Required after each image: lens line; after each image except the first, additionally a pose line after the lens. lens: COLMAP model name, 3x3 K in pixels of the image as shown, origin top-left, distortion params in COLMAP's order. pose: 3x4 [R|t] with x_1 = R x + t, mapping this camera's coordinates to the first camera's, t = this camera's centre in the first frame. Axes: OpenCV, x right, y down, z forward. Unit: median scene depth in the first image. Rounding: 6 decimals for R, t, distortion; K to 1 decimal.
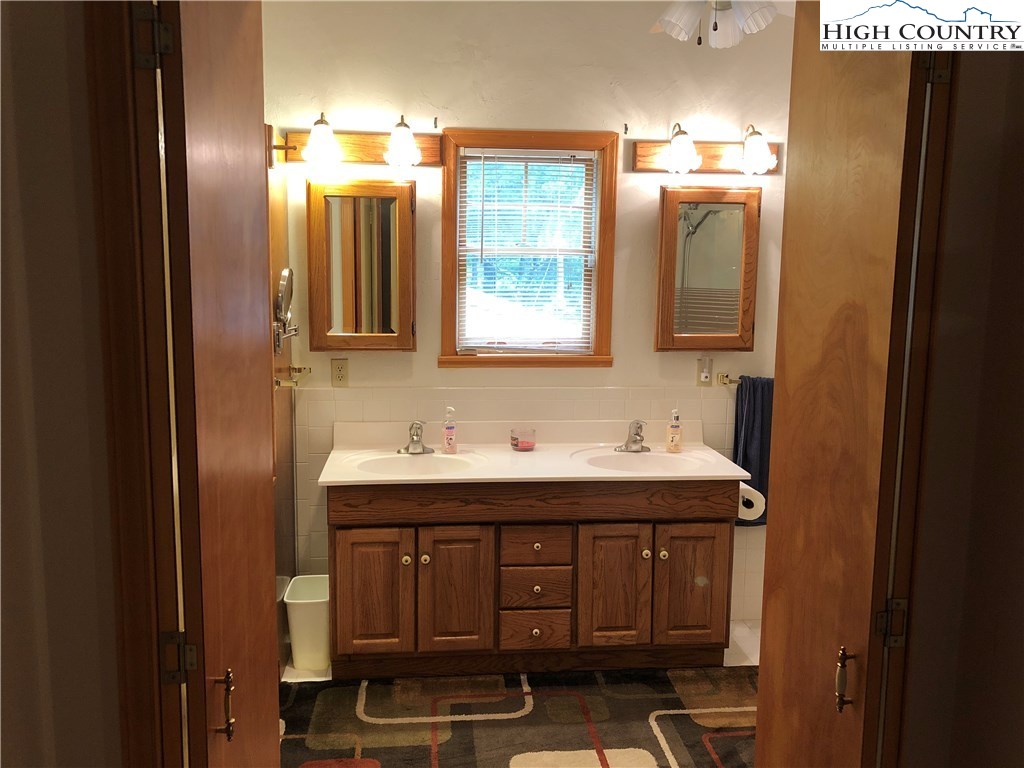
lens RADIAL K [[841.1, 0, 512.0], [0, 841.1, 384.0], [0, 0, 1]] dist [0.003715, 0.000150]
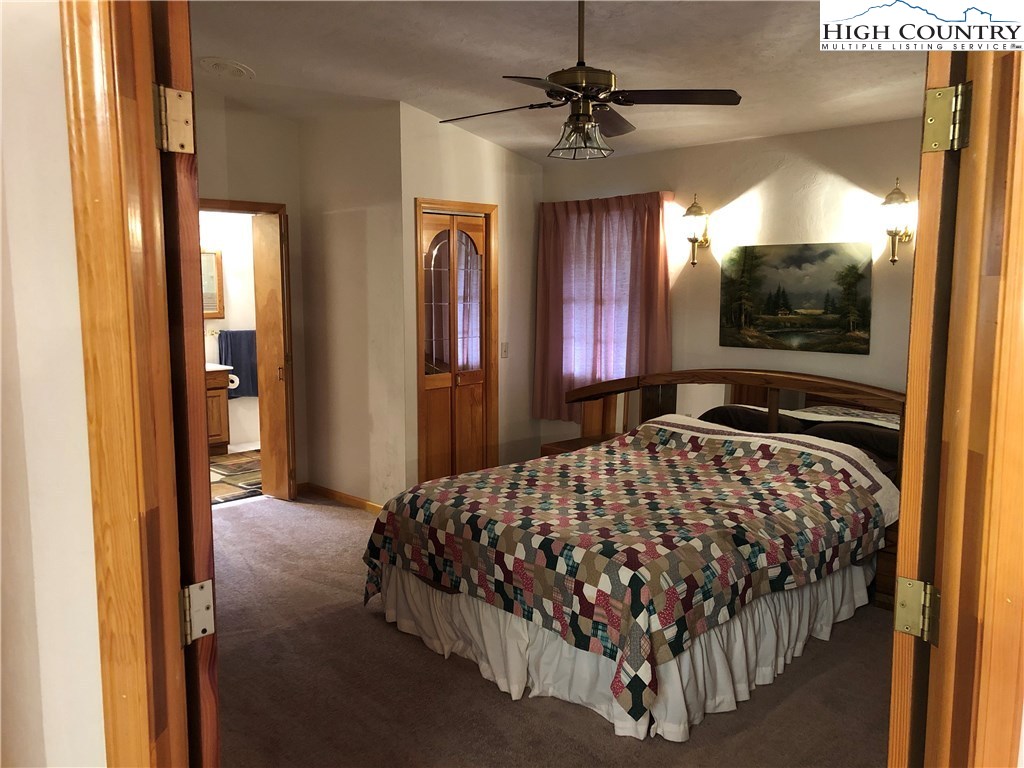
lens RADIAL K [[841.1, 0, 512.0], [0, 841.1, 384.0], [0, 0, 1]] dist [0.003715, 0.000150]
pose [[0.771150, -0.088256, 0.630507, -0.609186], [0.097608, 0.995026, 0.019899, 0.181565], [-0.629127, 0.046197, 0.775929, -1.336370]]
